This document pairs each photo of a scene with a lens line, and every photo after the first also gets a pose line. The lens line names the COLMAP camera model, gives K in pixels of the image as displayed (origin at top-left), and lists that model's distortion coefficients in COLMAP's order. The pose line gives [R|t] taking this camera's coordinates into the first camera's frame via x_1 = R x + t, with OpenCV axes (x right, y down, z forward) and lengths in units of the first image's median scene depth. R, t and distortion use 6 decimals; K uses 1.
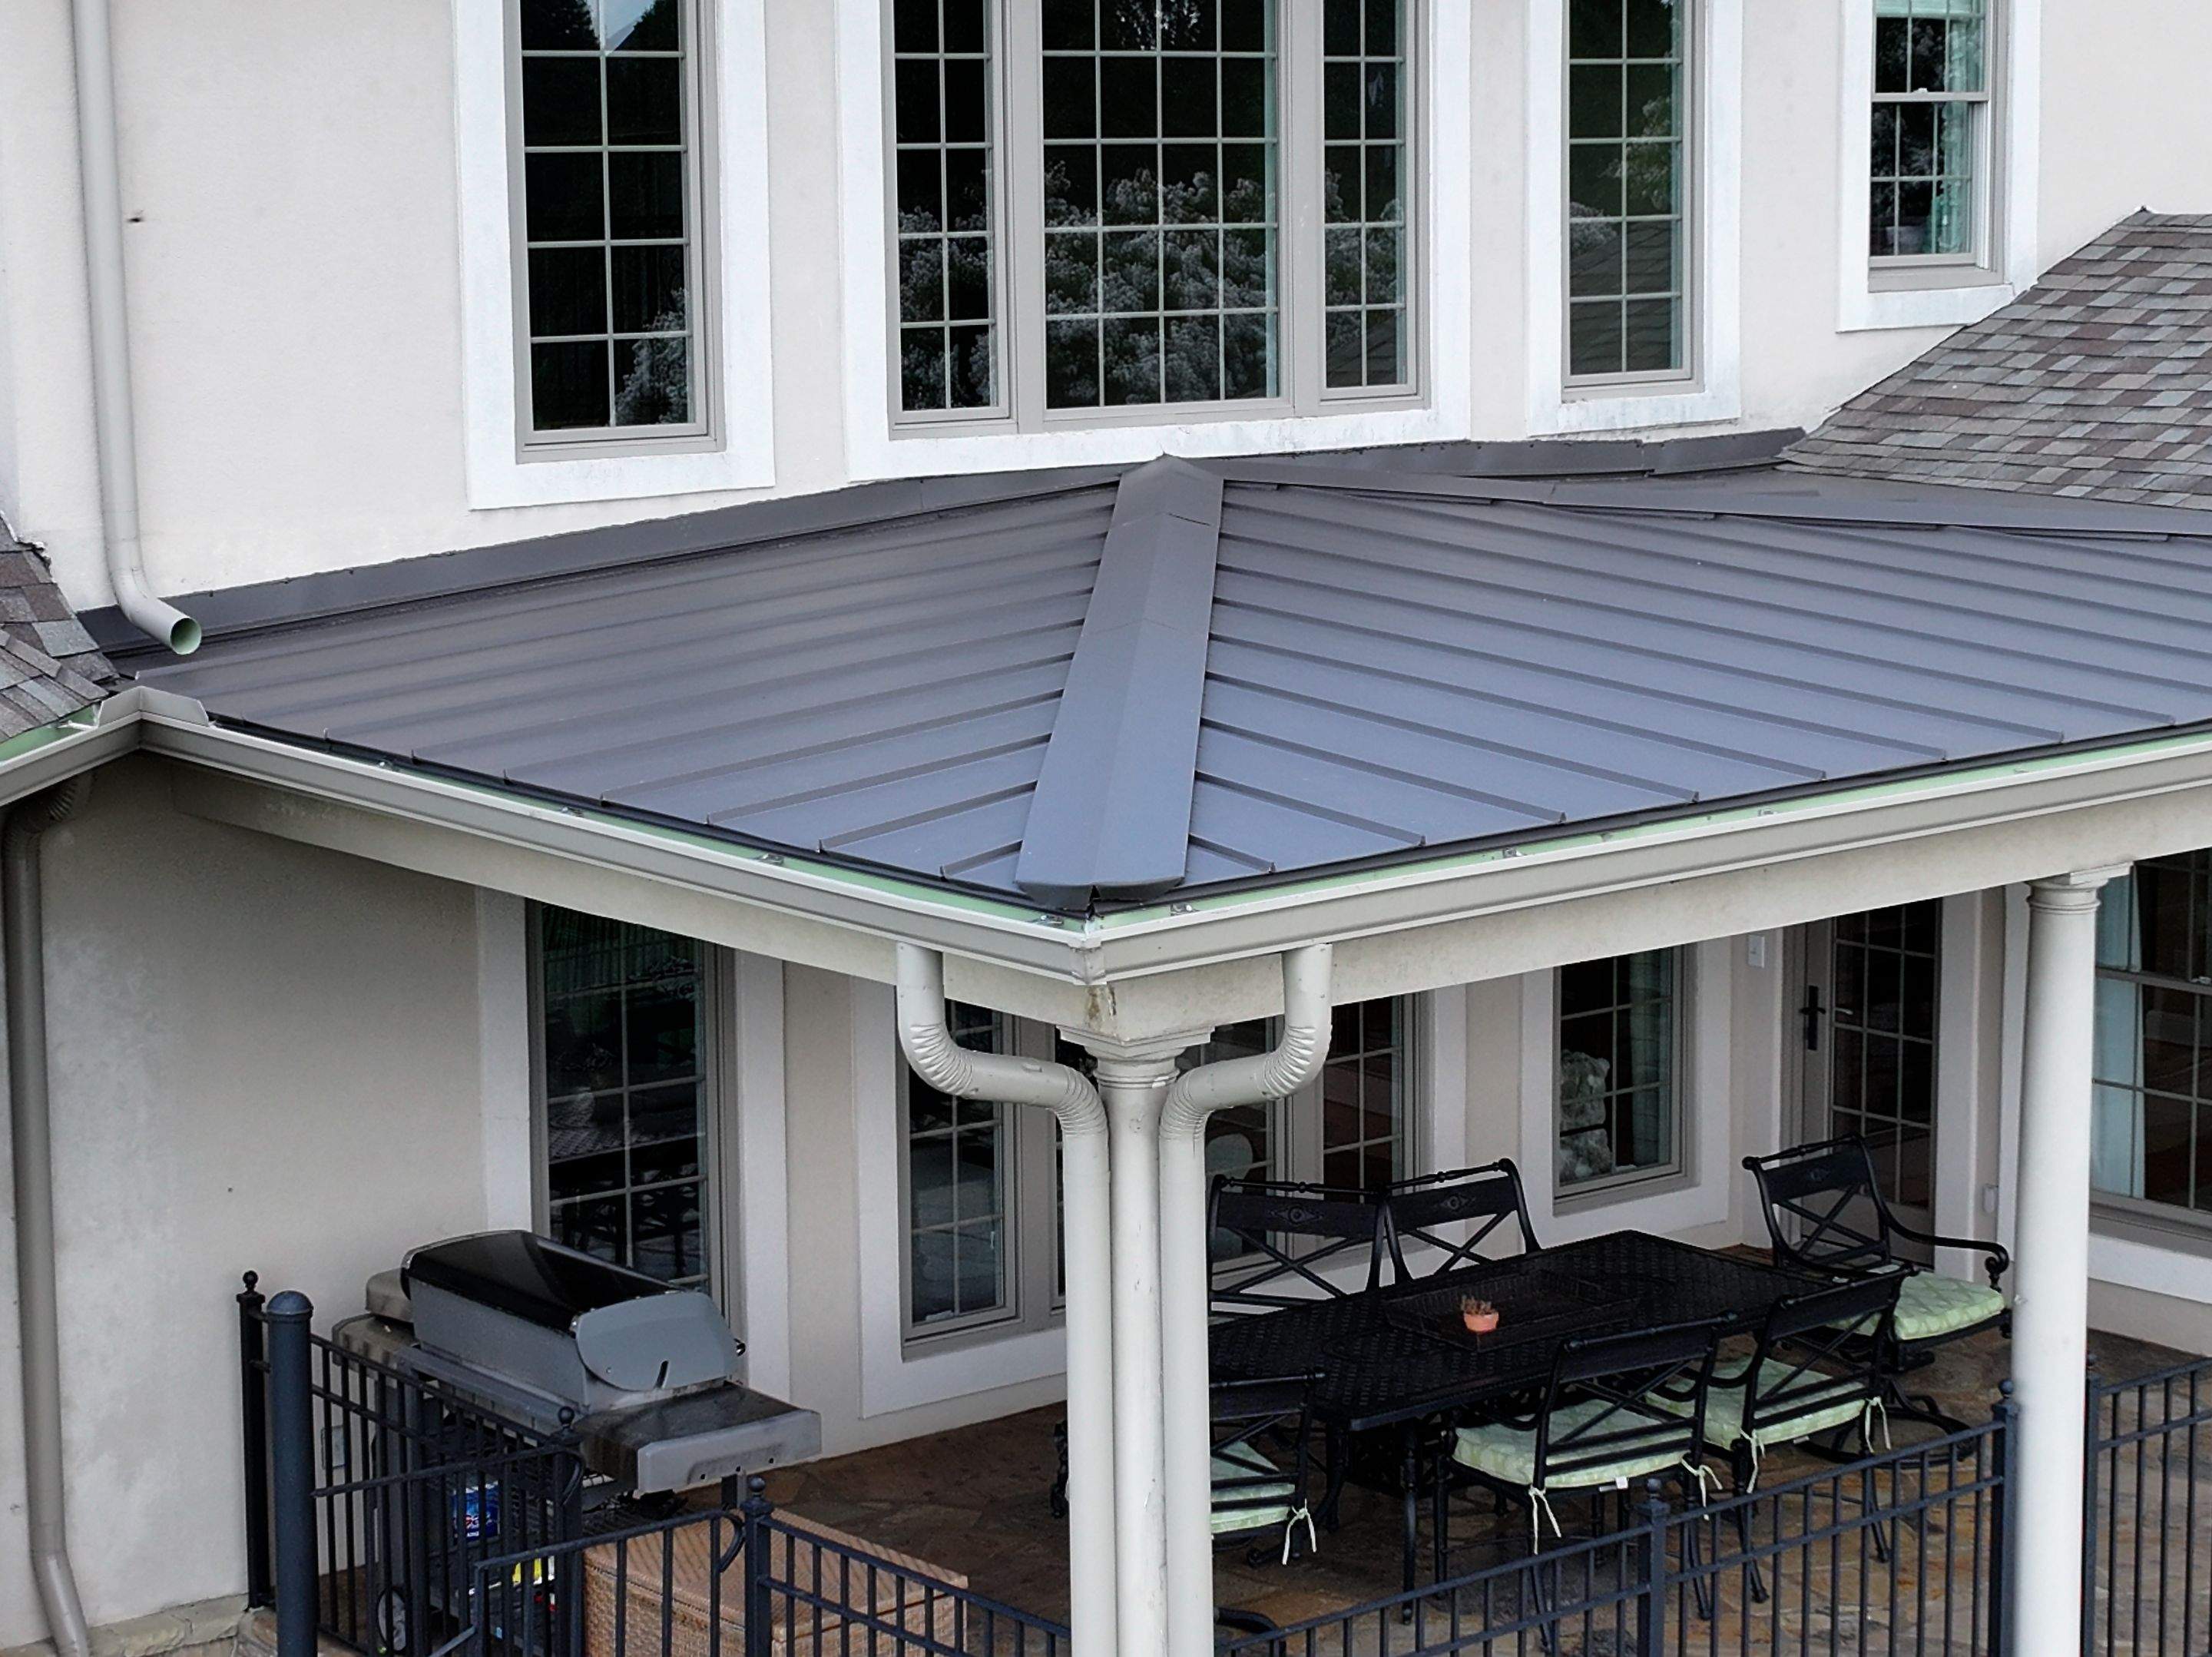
lens RADIAL K [[4505.6, 0, 1102.5], [0, 4505.6, 820.4], [0, 0, 1]] dist [0.004013, 0.000000]
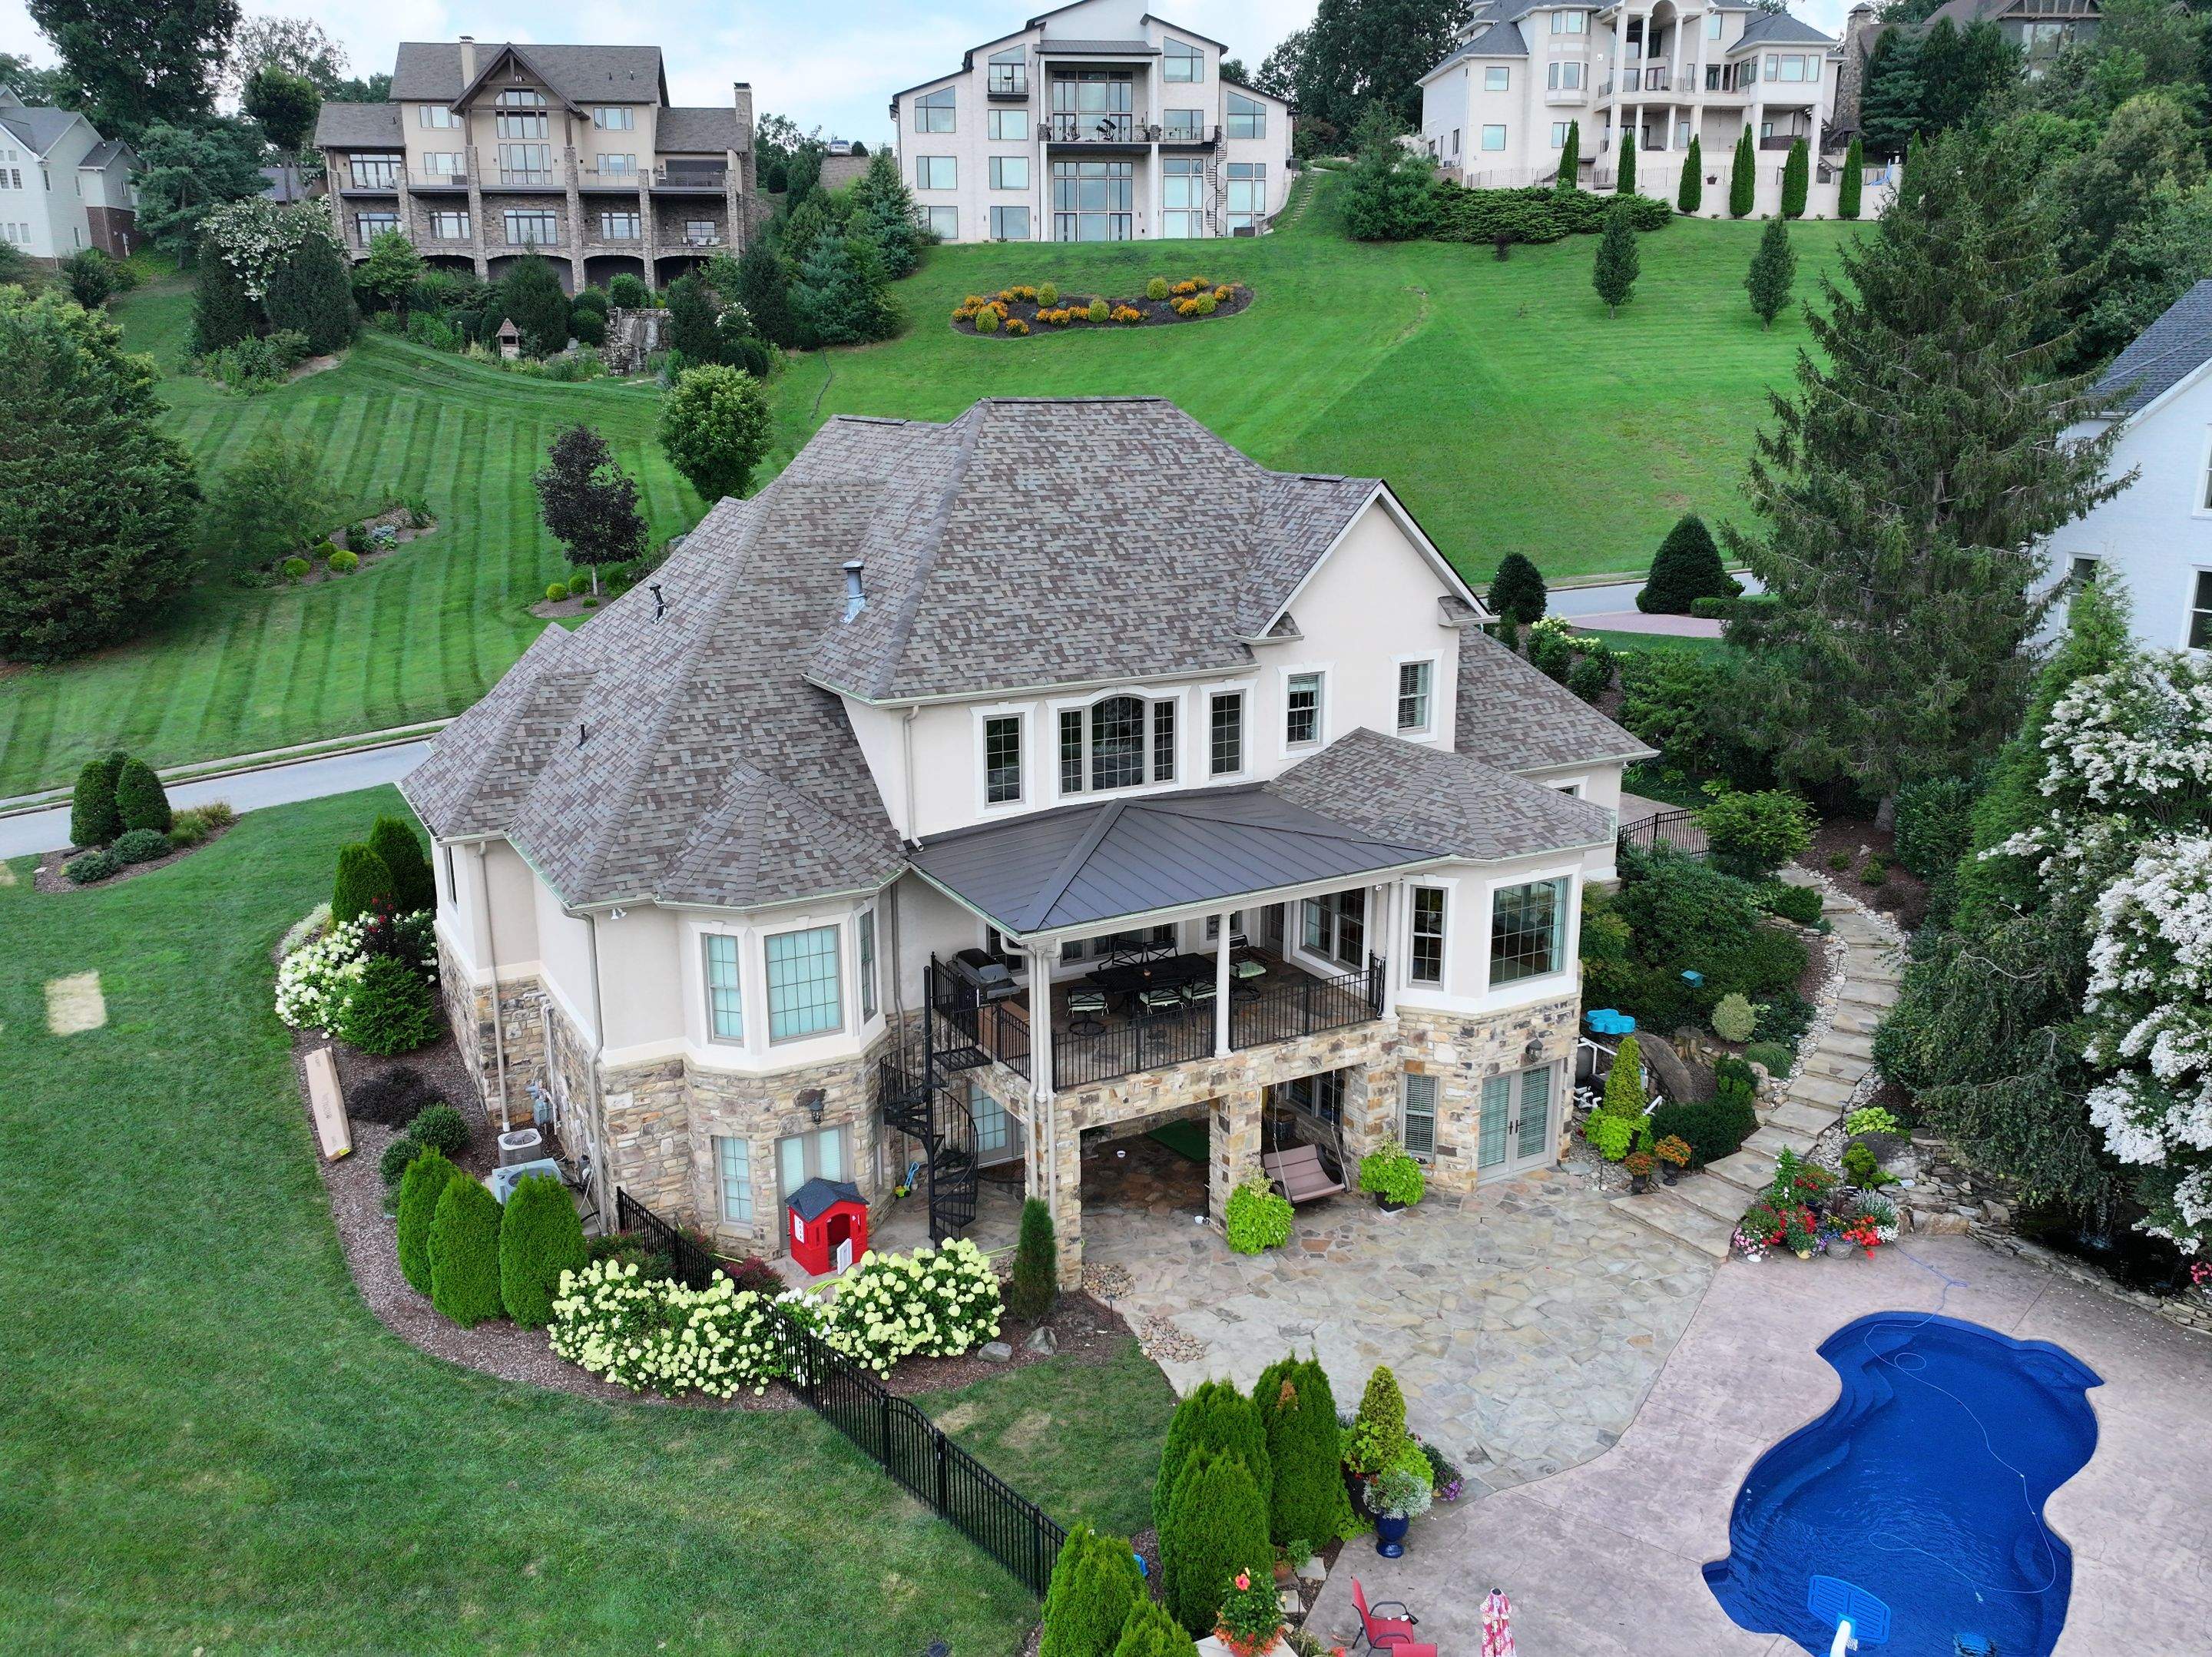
lens RADIAL K [[1771.3, 0, 1110.3], [0, 1771.3, 820.0], [0, 0, 1]] dist [-0.011011, -0.000632]
pose [[0.982599, 0.051998, -0.178314, 0.363369], [-0.032616, 0.993401, 0.109957, -0.274233], [0.182855, -0.102227, 0.977811, -0.977954]]
